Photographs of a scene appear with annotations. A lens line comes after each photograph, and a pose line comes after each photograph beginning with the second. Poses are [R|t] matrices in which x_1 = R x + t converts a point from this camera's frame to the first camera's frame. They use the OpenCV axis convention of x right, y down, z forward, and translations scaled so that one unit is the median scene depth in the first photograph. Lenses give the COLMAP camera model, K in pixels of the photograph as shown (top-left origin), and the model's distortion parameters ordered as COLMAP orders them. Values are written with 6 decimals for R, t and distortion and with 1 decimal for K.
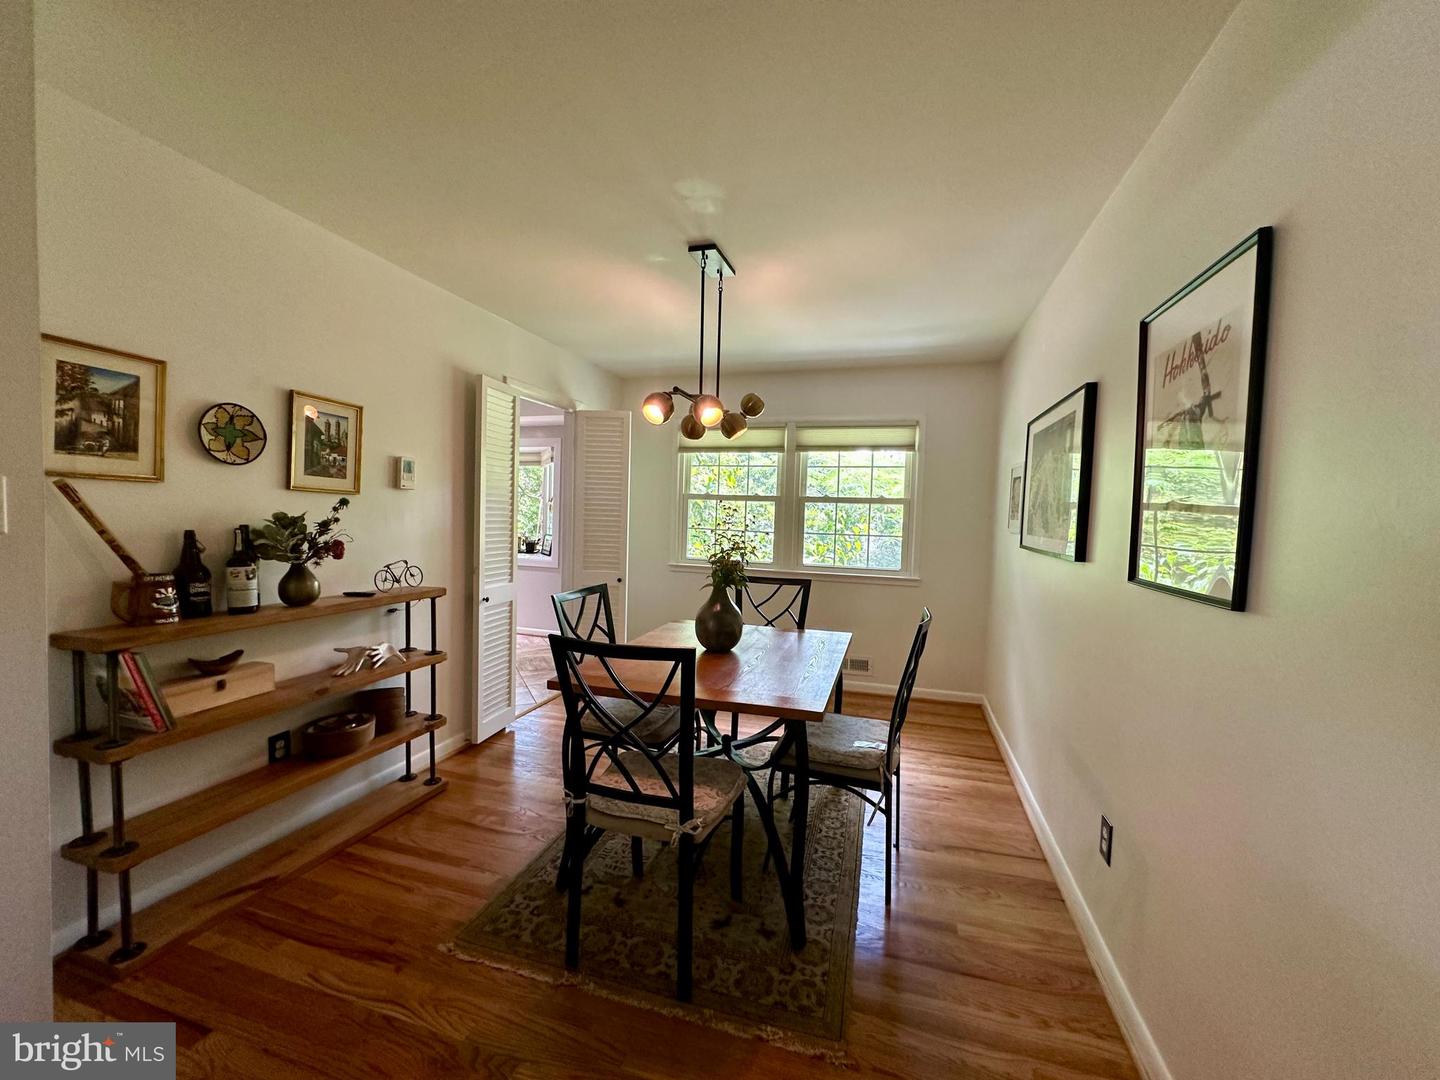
lens RADIAL K [[578.4, 0, 720.0], [0, 578.4, 540.0], [0, 0, 1]] dist [-0.000867, -0.000039]
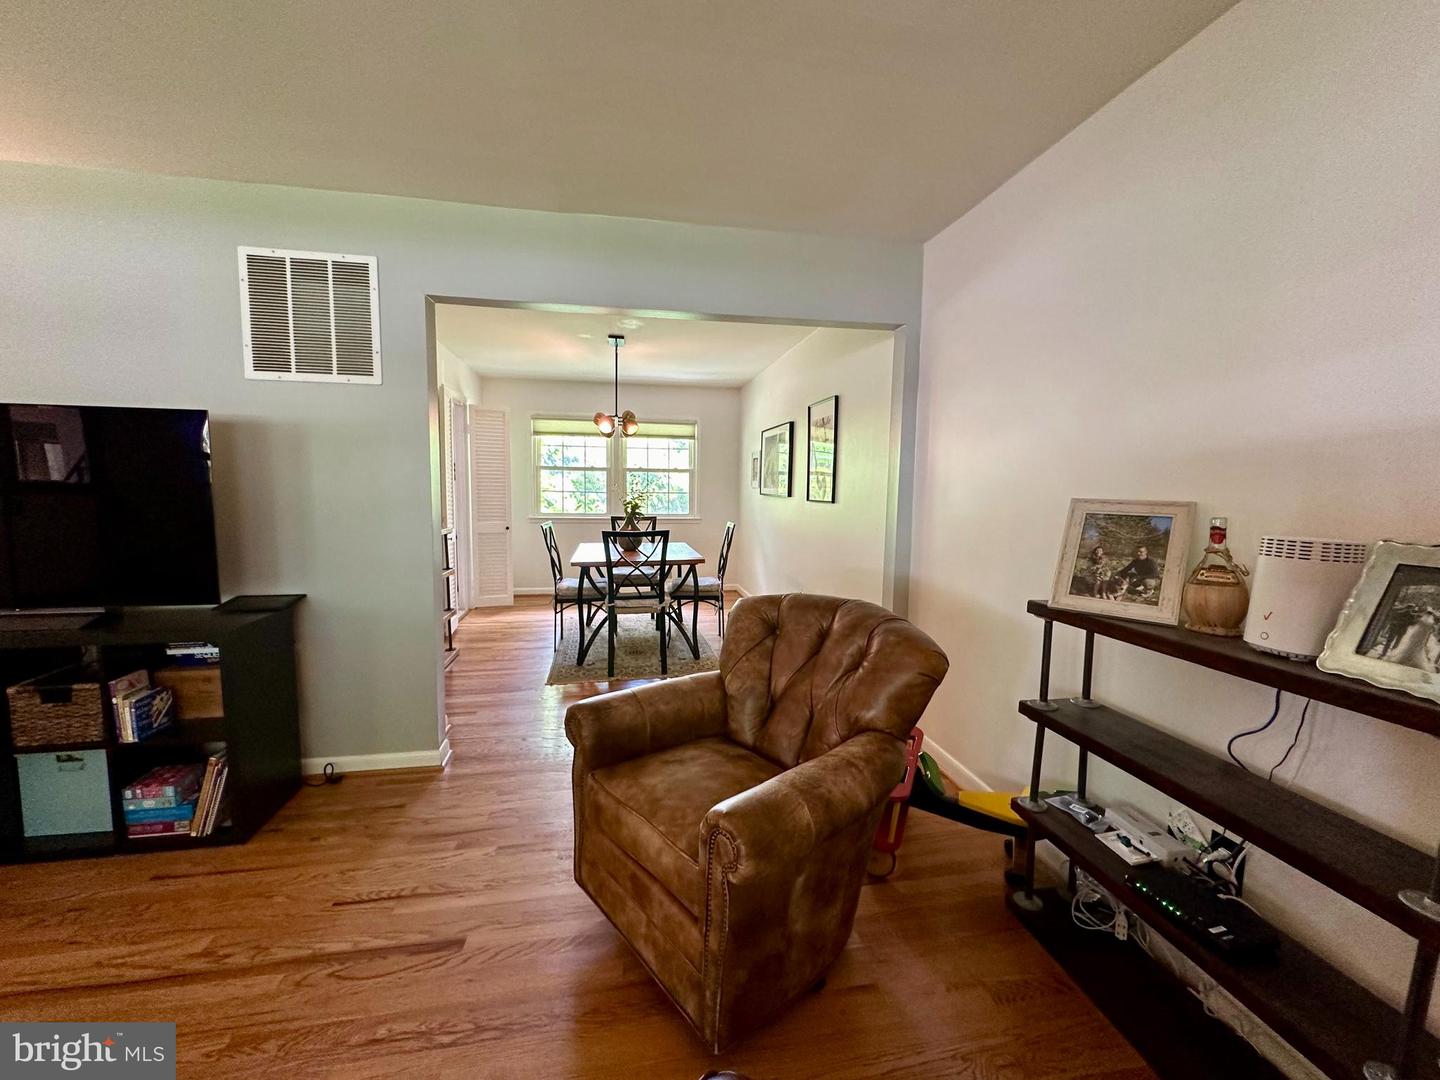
lens RADIAL K [[578.4, 0, 720.0], [0, 578.4, 540.0], [0, 0, 1]] dist [-0.000867, -0.000039]
pose [[0.888749, -0.057686, 0.454750, -0.515686], [0.032247, 0.997460, 0.063508, 0.038070], [-0.457258, -0.041779, 0.888352, -0.707246]]
